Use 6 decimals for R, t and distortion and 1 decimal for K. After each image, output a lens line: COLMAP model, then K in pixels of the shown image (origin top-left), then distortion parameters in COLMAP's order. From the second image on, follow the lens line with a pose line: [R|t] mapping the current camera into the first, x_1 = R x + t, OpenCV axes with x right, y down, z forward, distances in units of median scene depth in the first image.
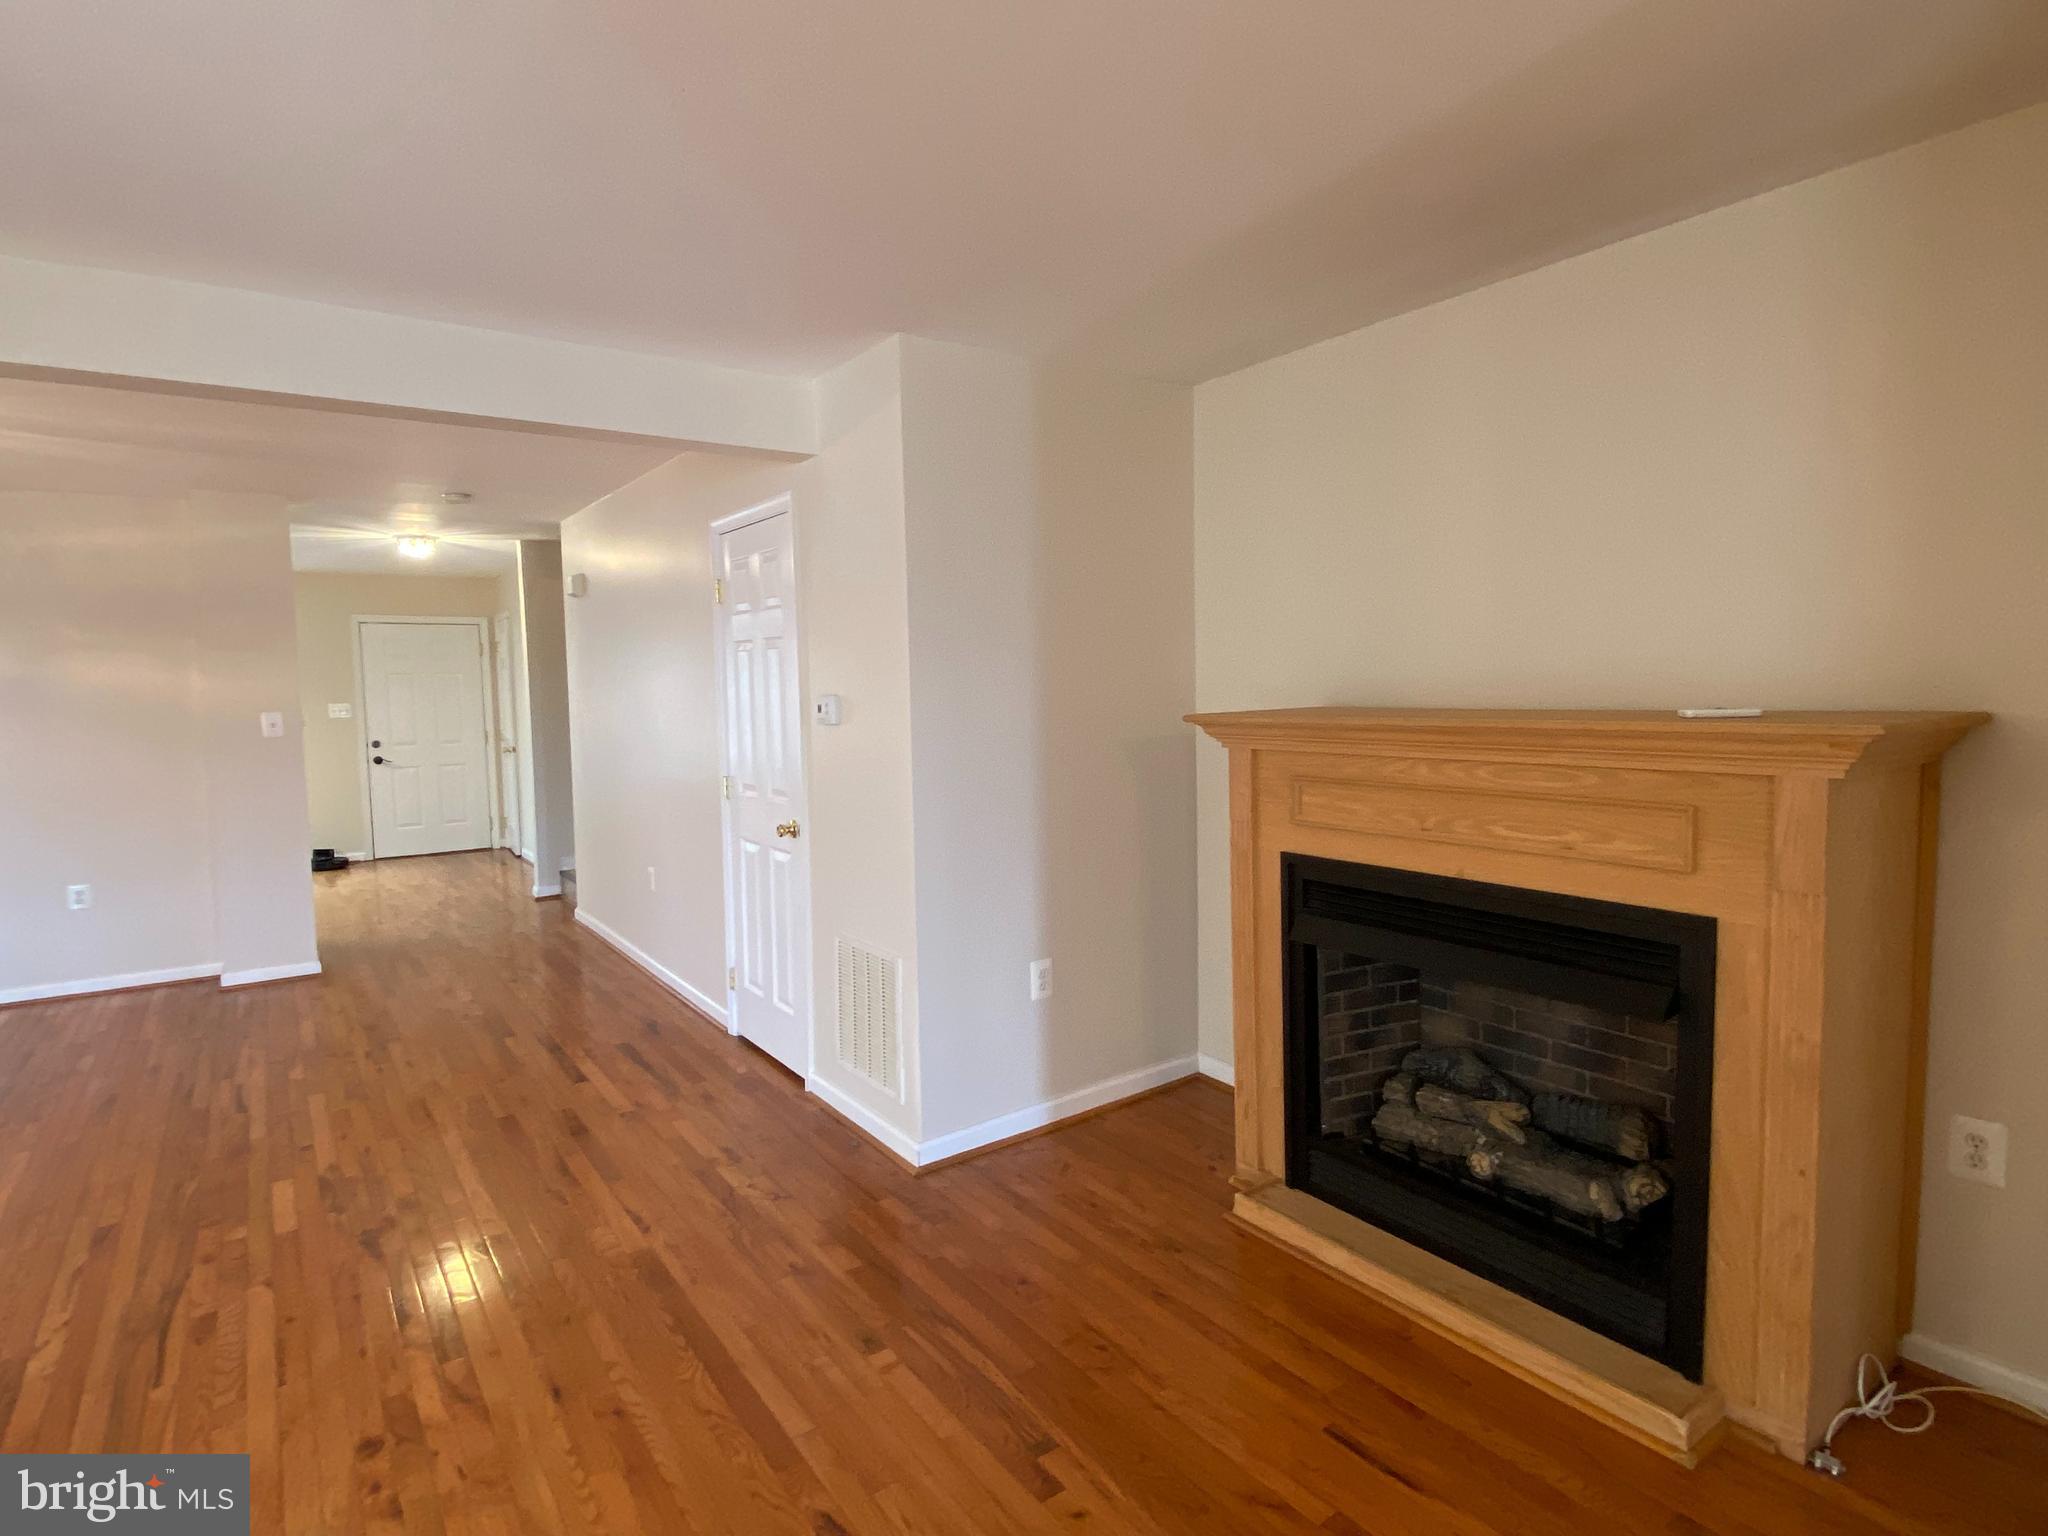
lens RADIAL K [[1068.3, 0, 1021.3], [0, 1068.3, 756.5], [0, 0, 1]] dist [0.052570, -0.047366]
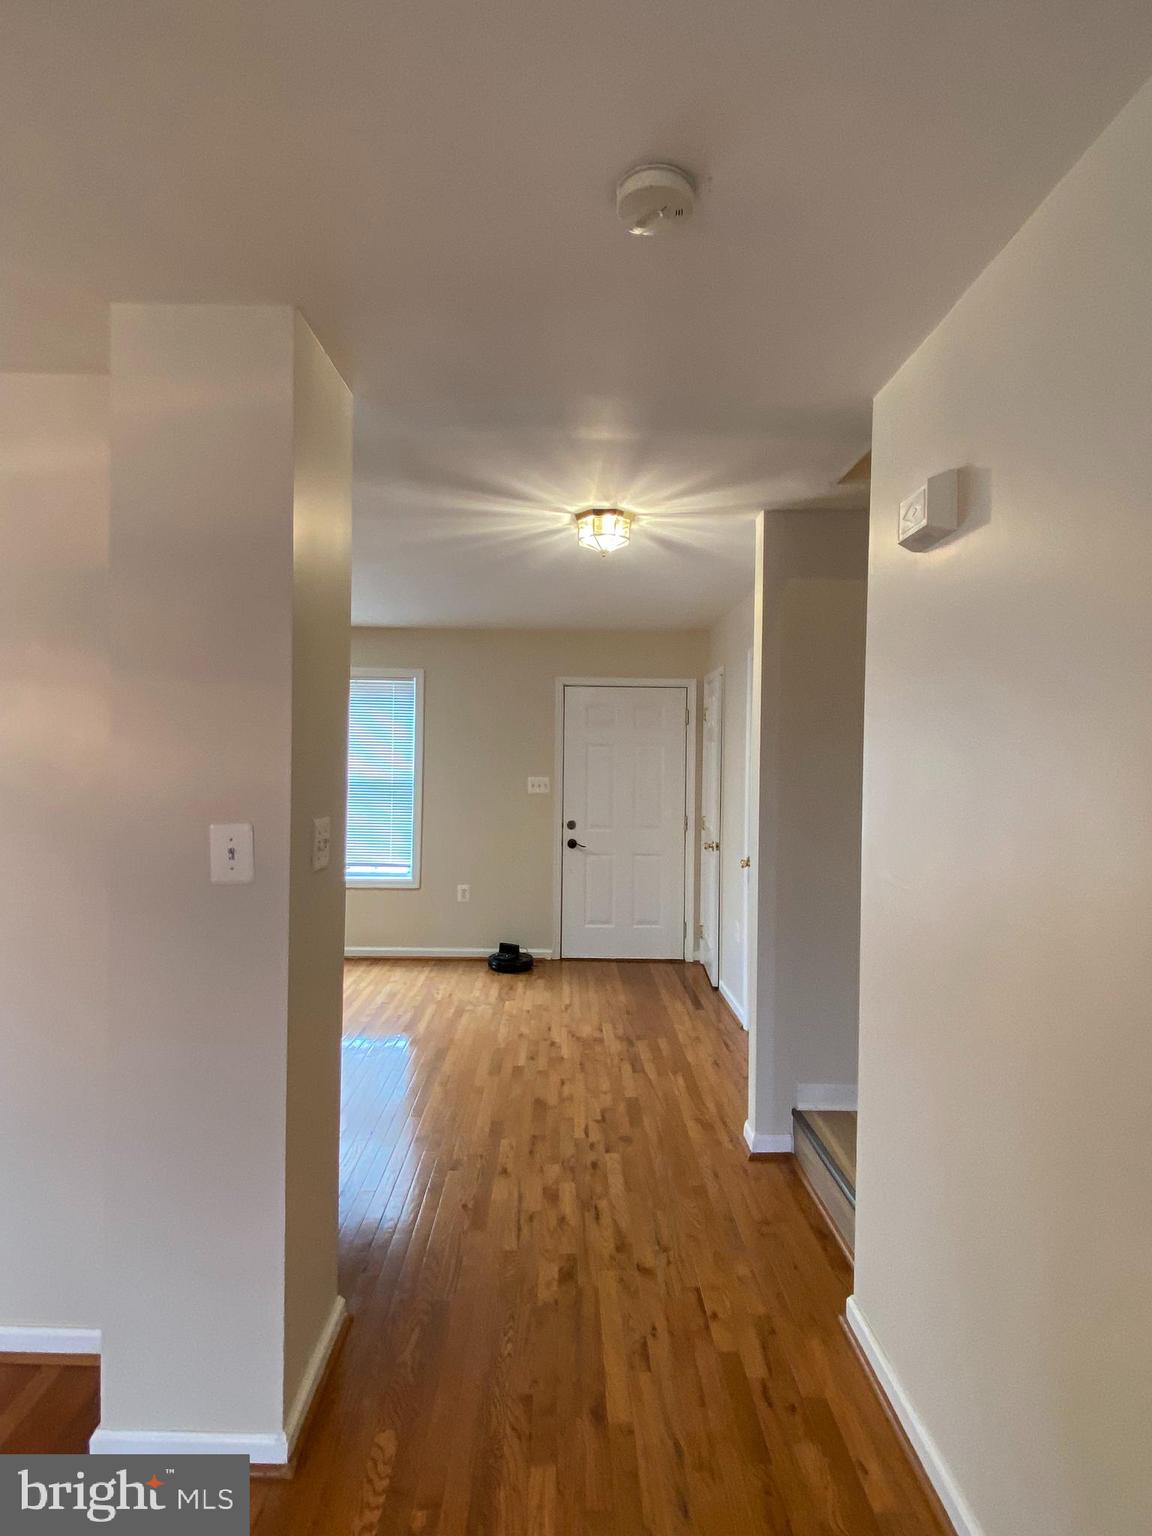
lens RADIAL K [[801.2, 0, 554.4], [0, 801.2, 759.1], [0, 0, 1]] dist [0.052570, -0.047366]
pose [[0.811208, 0.031332, -0.583918, -0.235155], [-0.070270, 0.996551, -0.044149, -0.034698], [0.580521, 0.076846, 0.810611, 0.469446]]
